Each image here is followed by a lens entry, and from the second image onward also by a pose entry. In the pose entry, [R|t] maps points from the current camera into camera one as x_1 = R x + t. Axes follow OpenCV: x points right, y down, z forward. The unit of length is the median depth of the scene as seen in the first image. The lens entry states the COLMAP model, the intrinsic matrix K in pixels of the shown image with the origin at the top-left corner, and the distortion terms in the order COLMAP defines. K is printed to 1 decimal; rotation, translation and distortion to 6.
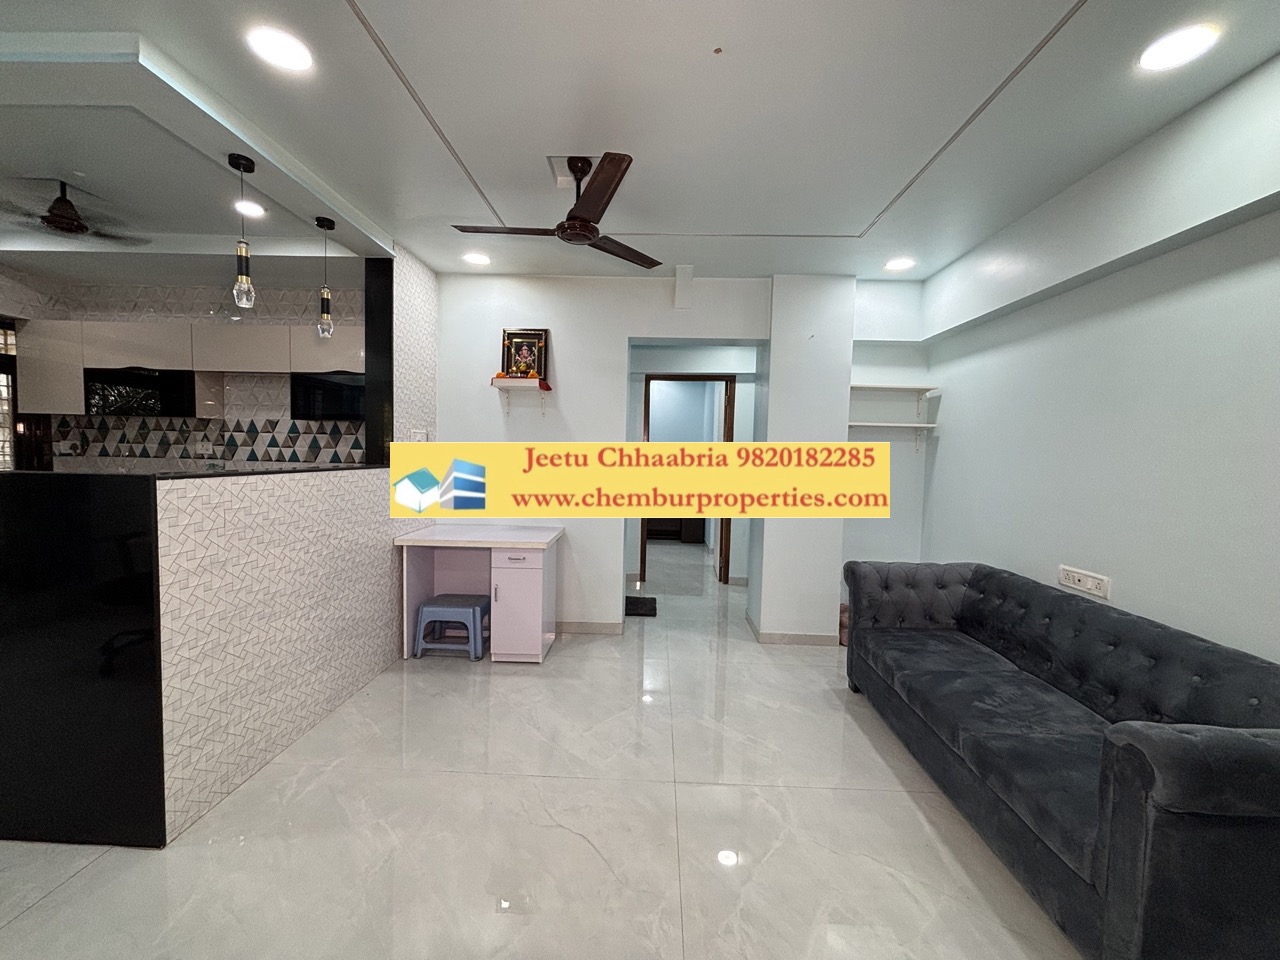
lens RADIAL K [[509.5, 0, 642.8], [0, 509.5, 476.4], [0, 0, 1]] dist [-0.000390, 0.000006]
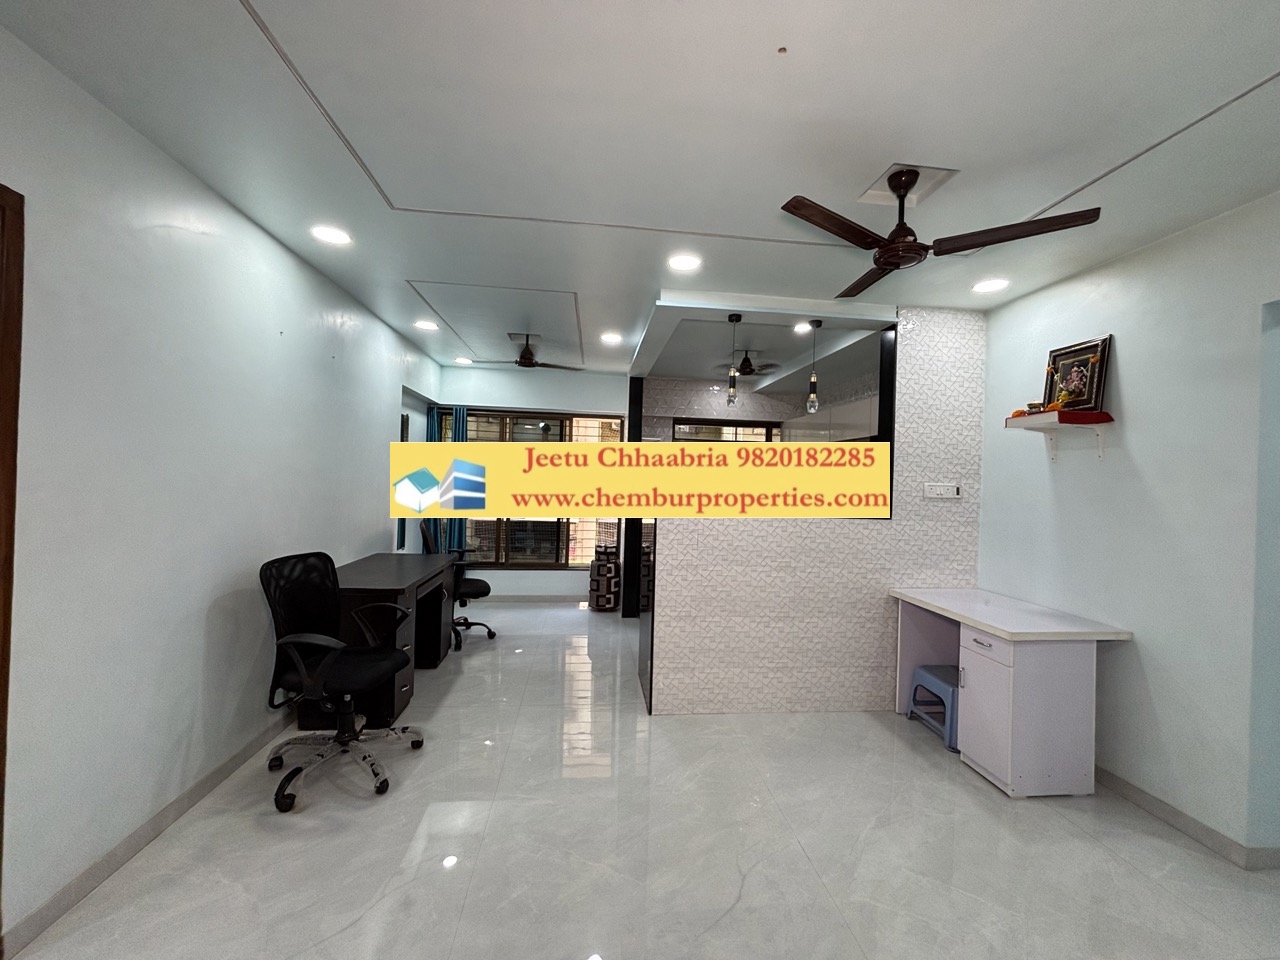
lens RADIAL K [[509.5, 0, 642.8], [0, 509.5, 476.4], [0, 0, 1]] dist [-0.000390, 0.000006]
pose [[0.147253, -0.029846, -0.988648, 0.485782], [-0.076702, 0.996190, -0.041498, -0.023922], [0.986120, 0.081942, 0.144403, 0.352667]]
